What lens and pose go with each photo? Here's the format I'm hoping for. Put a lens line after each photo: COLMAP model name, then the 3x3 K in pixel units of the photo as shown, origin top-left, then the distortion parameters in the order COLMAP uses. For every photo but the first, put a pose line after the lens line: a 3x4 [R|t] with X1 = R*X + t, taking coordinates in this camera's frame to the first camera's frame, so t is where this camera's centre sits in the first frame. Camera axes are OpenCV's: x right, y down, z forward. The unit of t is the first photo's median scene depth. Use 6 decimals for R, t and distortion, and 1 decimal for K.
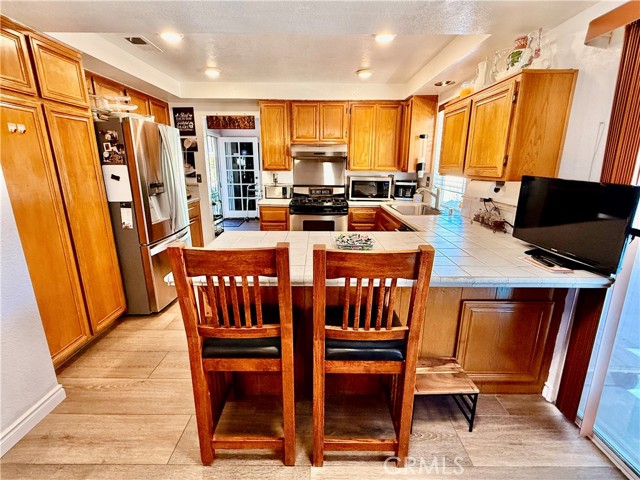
lens RADIAL K [[304.2, 0, 319.9], [0, 304.2, 242.5], [0, 0, 1]] dist [-0.002316, -0.000445]
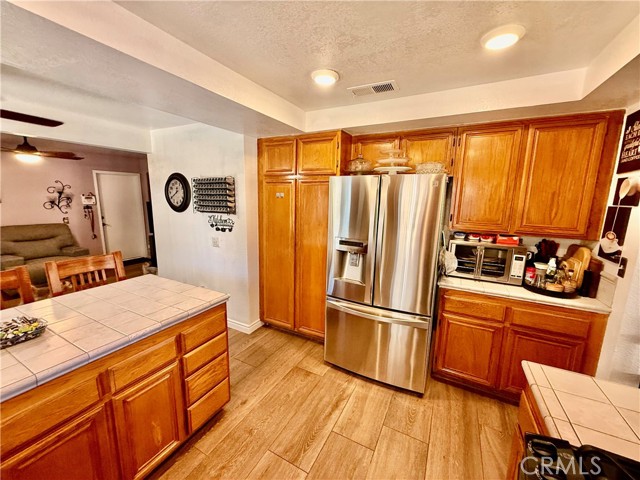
lens RADIAL K [[255.7, 0, 317.5], [0, 255.7, 240.1], [0, 0, 1]] dist [-0.000190, 0.000701]
pose [[-0.476167, 0.137107, -0.868601, 0.128817], [-0.236967, 0.931222, 0.276897, -0.287452], [0.846825, 0.337679, -0.410927, 0.909657]]
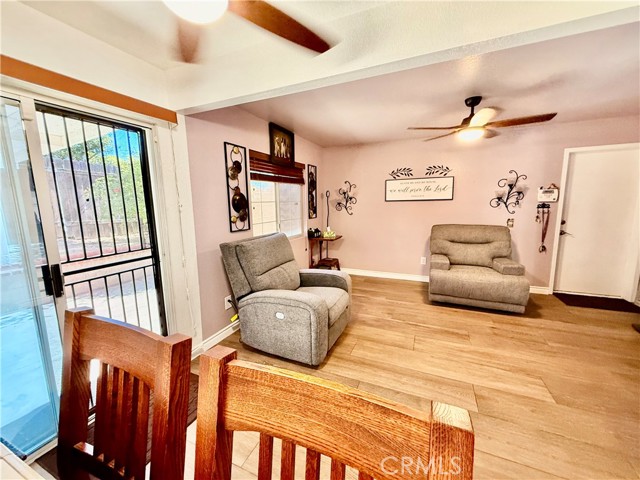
lens RADIAL K [[255.7, 0, 316.9], [0, 255.7, 237.3], [0, 0, 1]] dist [-0.000190, 0.000701]
pose [[-0.913742, -0.046587, 0.403615, -0.135919], [0.113007, 0.925064, 0.362610, -0.099334], [-0.390263, 0.376943, -0.840005, 0.377750]]
